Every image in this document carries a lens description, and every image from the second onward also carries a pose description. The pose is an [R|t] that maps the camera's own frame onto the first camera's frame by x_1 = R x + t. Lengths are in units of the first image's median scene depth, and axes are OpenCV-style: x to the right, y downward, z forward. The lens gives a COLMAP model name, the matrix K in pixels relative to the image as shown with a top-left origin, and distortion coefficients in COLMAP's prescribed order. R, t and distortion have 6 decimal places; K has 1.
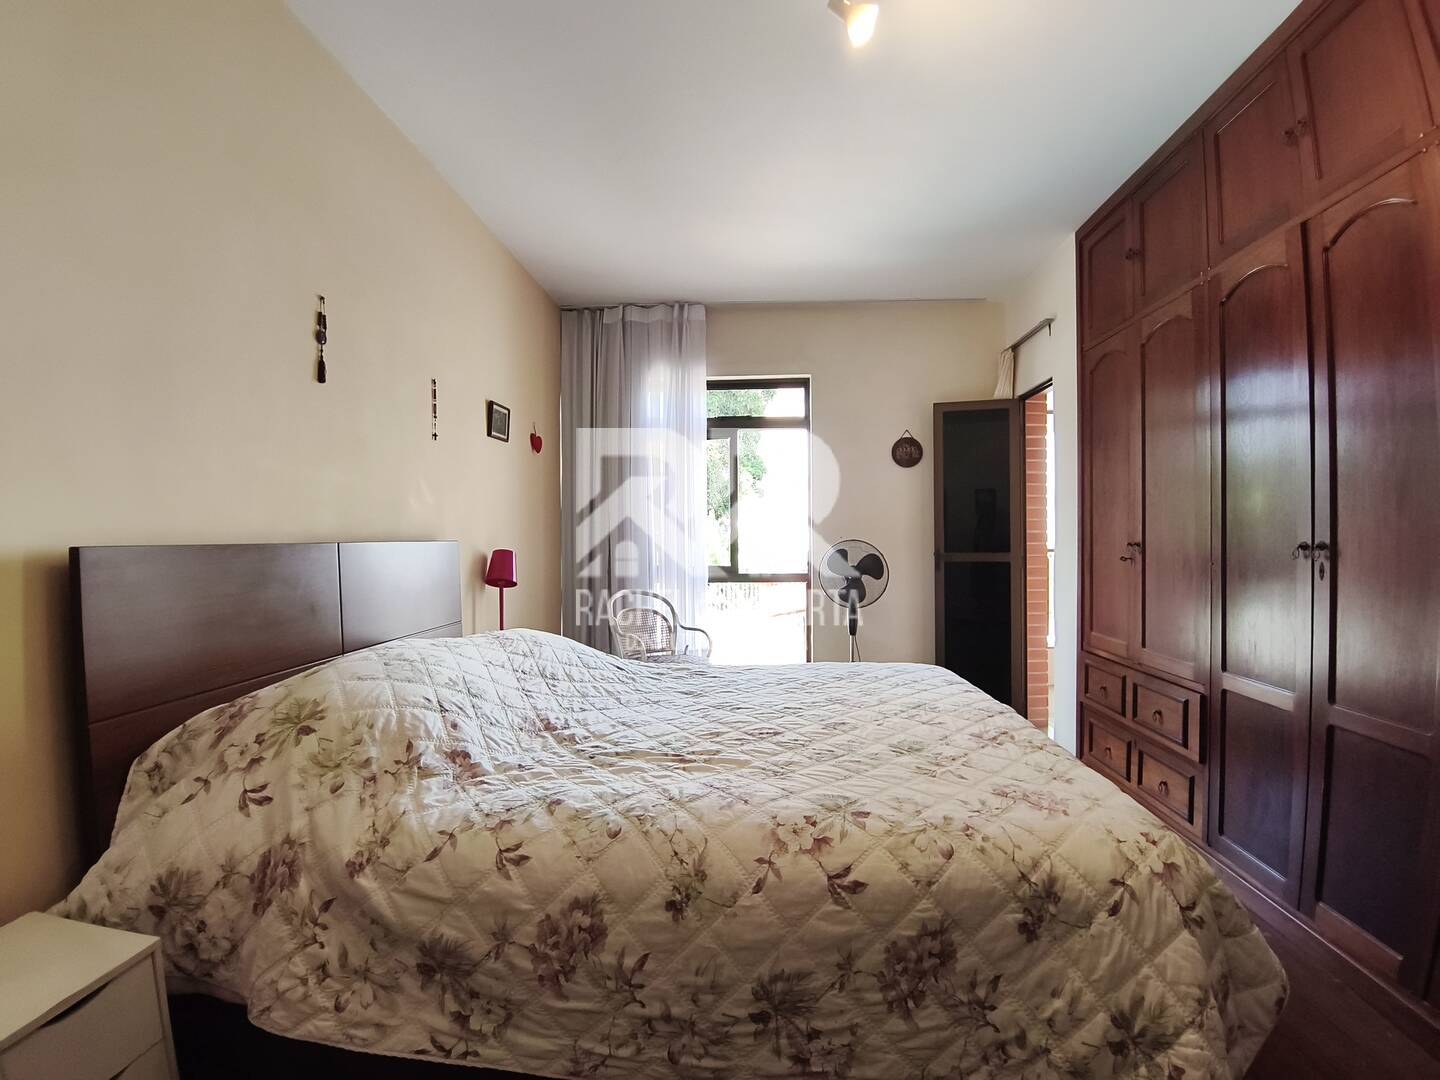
lens RADIAL K [[664.8, 0, 720.0], [0, 664.8, 540.0], [0, 0, 1]] dist [0.009877, -0.037609]
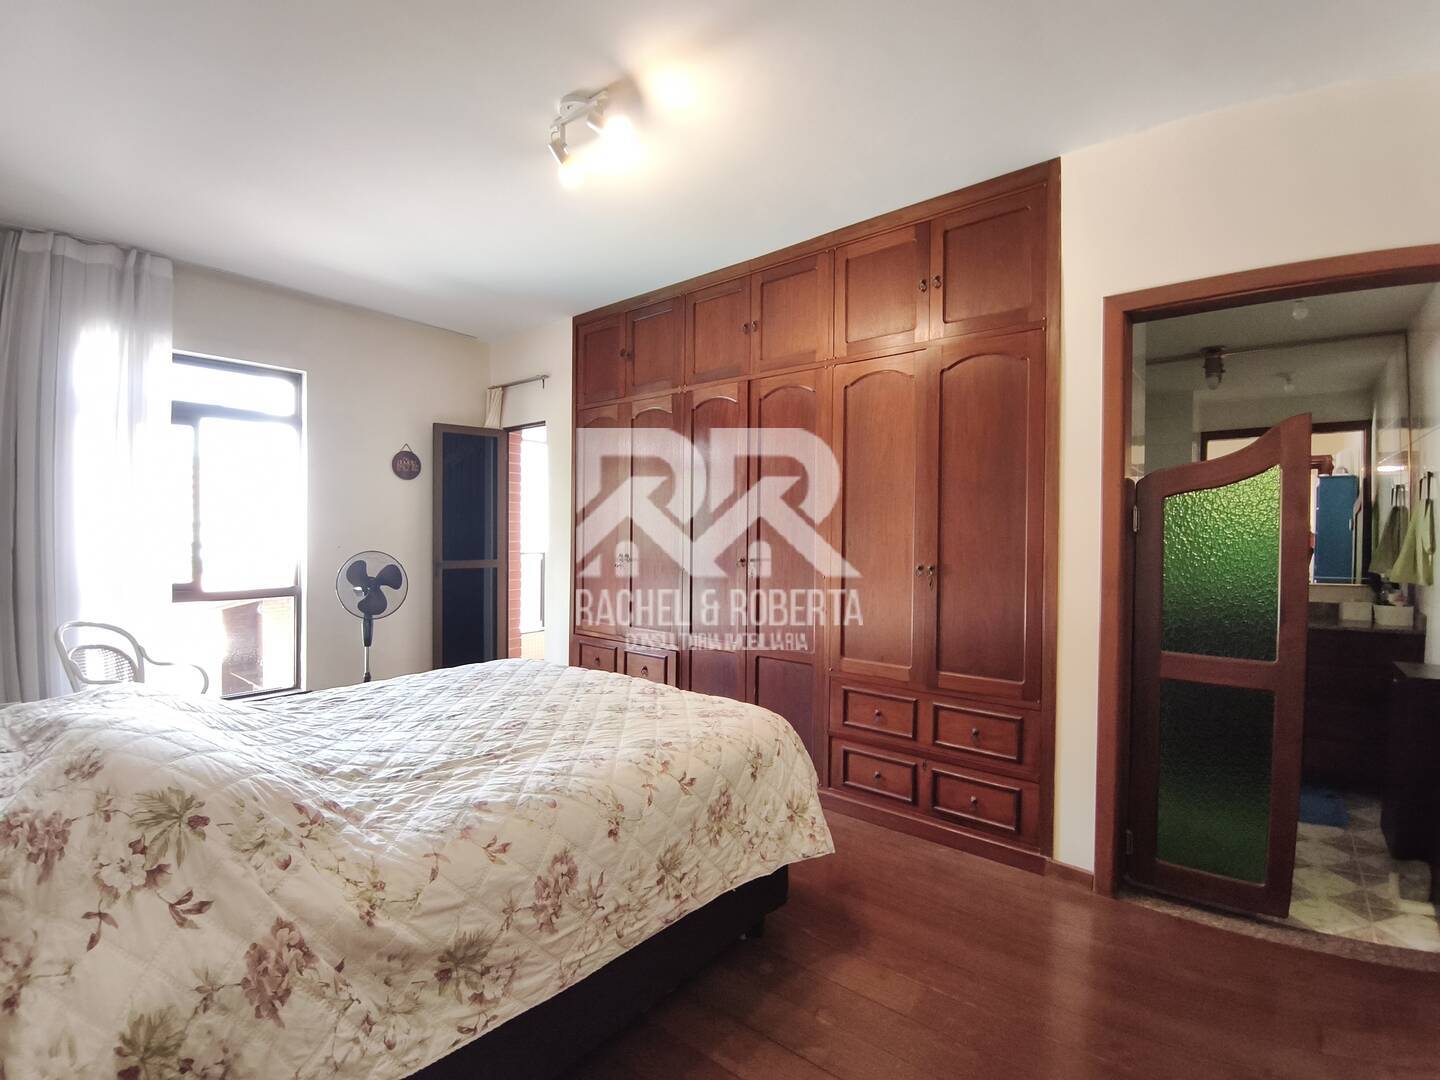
lens RADIAL K [[664.8, 0, 720.0], [0, 664.8, 540.0], [0, 0, 1]] dist [0.009877, -0.037609]
pose [[0.574020, 0.001275, 0.818840, -0.935630], [-0.009733, 0.999939, 0.005266, -0.079435], [-0.818783, -0.010992, 0.573997, -0.011987]]
